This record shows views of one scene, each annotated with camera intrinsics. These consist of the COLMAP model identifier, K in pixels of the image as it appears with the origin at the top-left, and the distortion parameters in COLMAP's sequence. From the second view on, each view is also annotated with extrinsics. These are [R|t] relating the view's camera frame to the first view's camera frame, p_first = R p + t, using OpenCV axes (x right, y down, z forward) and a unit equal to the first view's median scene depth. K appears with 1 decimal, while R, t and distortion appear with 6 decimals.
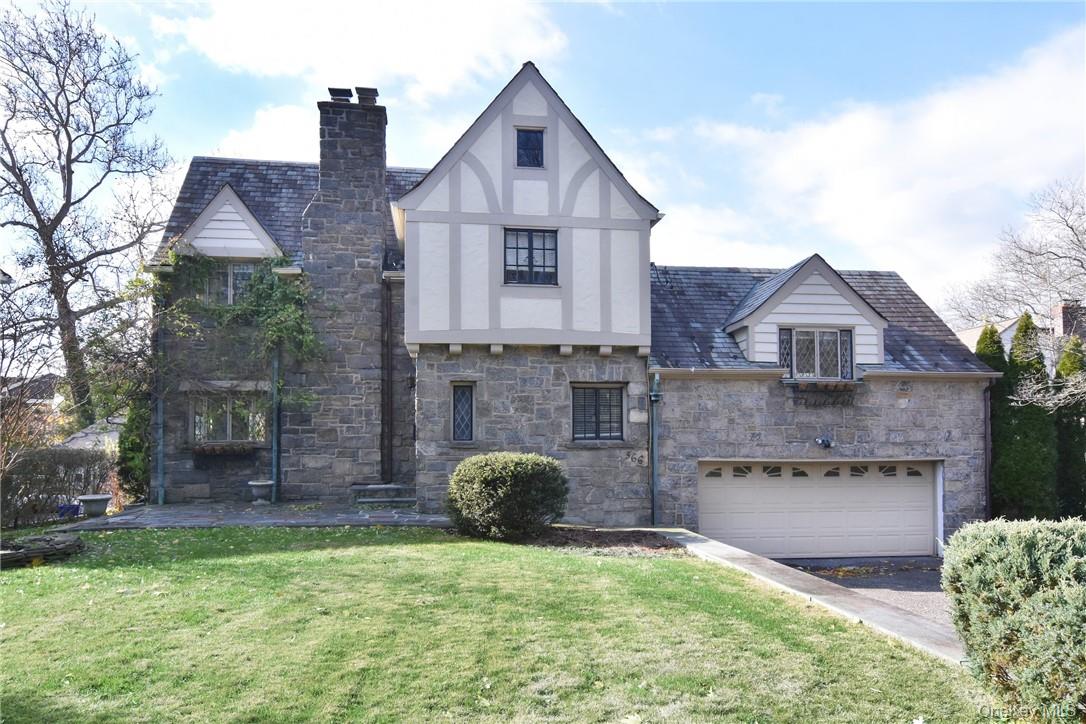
lens RADIAL K [[690.5, 0, 618.1], [0, 690.5, 442.2], [0, 0, 1]] dist [-0.036899, 0.023584]
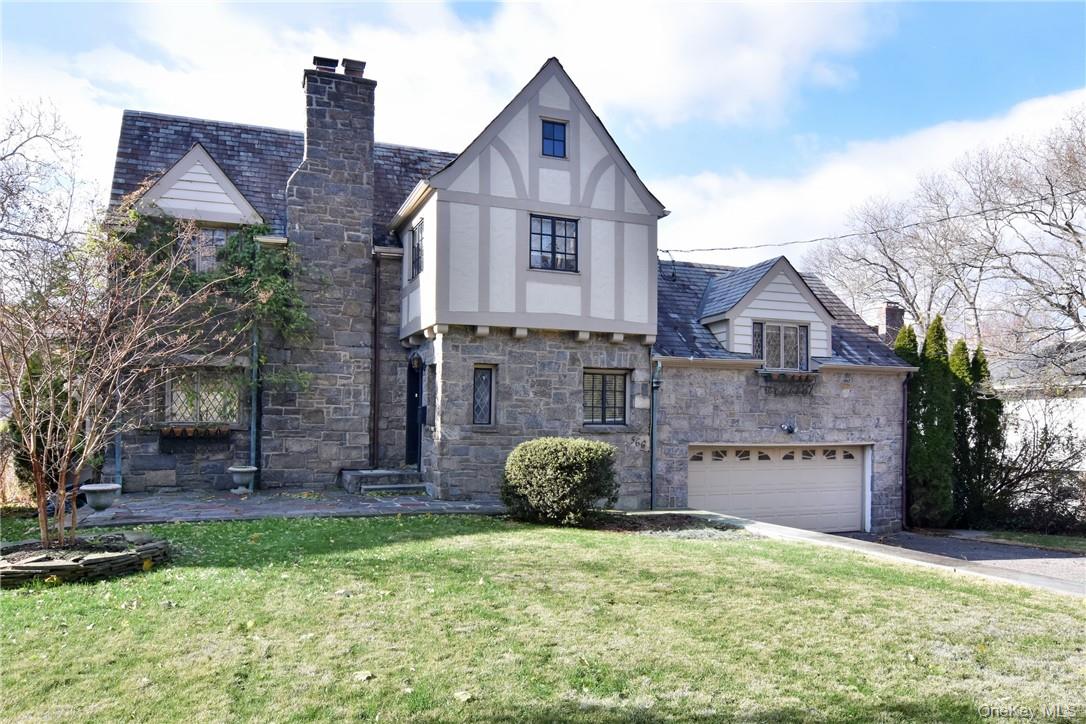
lens RADIAL K [[690.5, 0, 534.4], [0, 690.5, 370.4], [0, 0, 1]] dist [-0.036899, 0.023584]
pose [[0.978076, 0.024674, 0.206781, -0.325279], [-0.008792, 0.996963, -0.077376, -0.003345], [-0.208062, 0.073861, 0.975323, 0.024827]]
